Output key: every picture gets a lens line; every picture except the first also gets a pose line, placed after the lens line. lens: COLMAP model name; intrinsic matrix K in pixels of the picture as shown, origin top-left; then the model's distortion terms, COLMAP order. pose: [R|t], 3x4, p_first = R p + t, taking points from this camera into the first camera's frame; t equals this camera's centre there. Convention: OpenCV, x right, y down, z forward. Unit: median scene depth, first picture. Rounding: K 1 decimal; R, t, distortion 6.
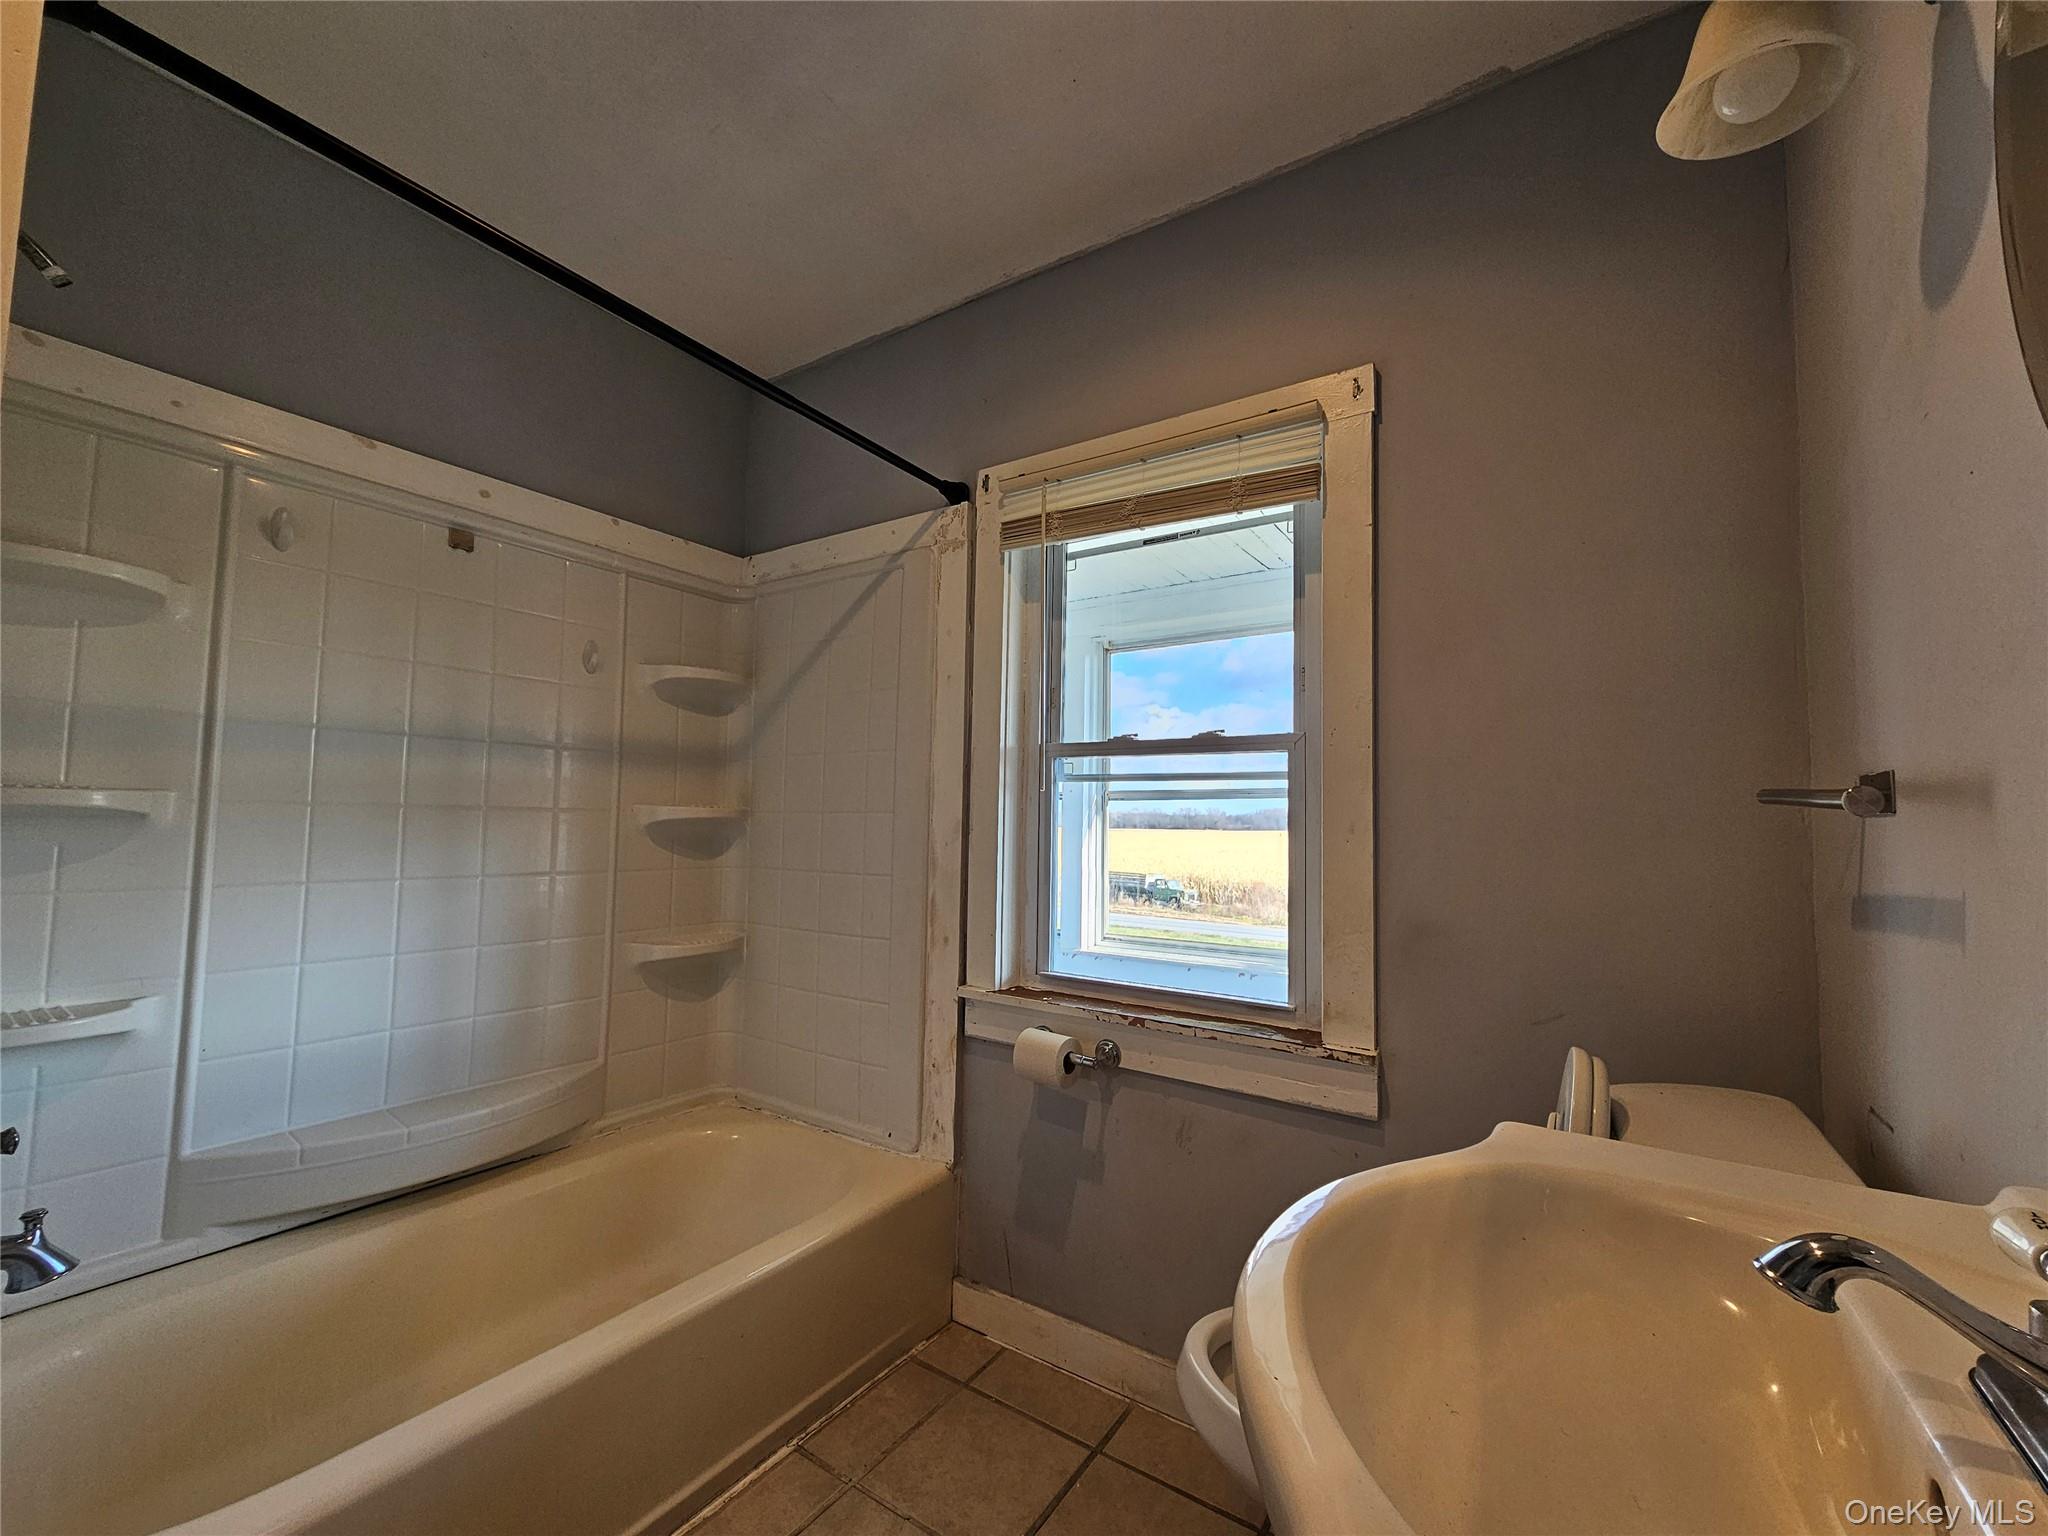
lens RADIAL K [[834.9, 0, 1028.2], [0, 834.9, 770.0], [0, 0, 1]] dist [-0.001225, 0.000124]
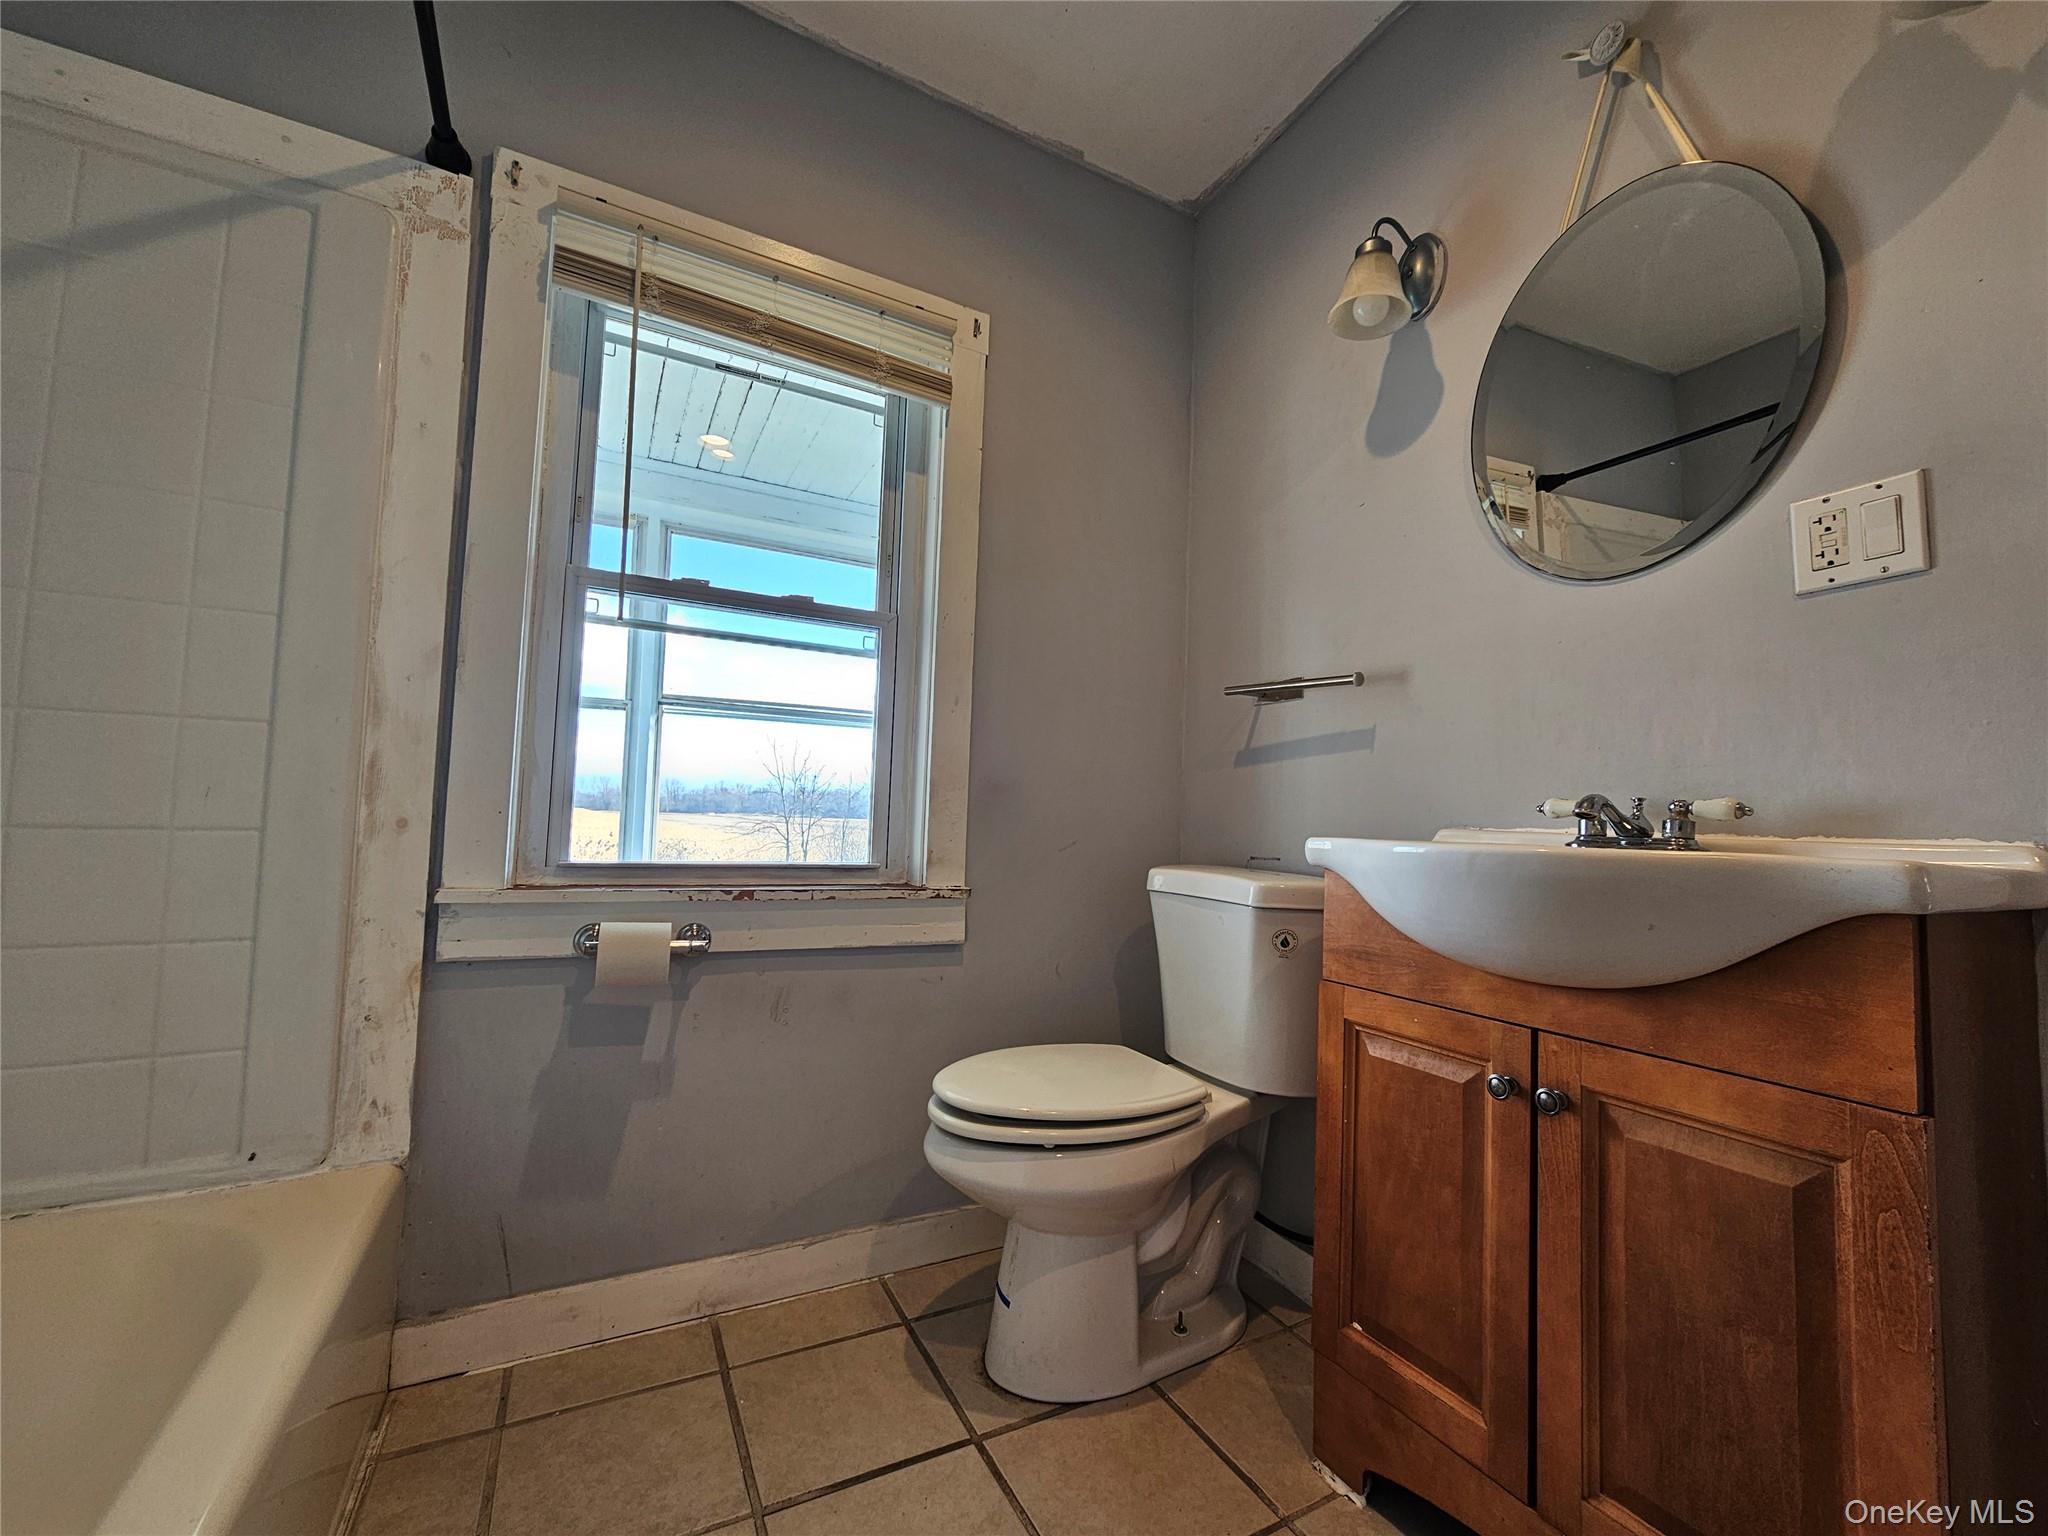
lens RADIAL K [[834.9, 0, 1029.7], [0, 834.9, 772.3], [0, 0, 1]] dist [-0.001225, 0.000124]
pose [[0.476695, 0.048626, 0.877723, -0.452152], [-0.080647, 0.996677, -0.011416, 0.135239], [-0.875362, -0.065344, 0.479032, 0.267228]]
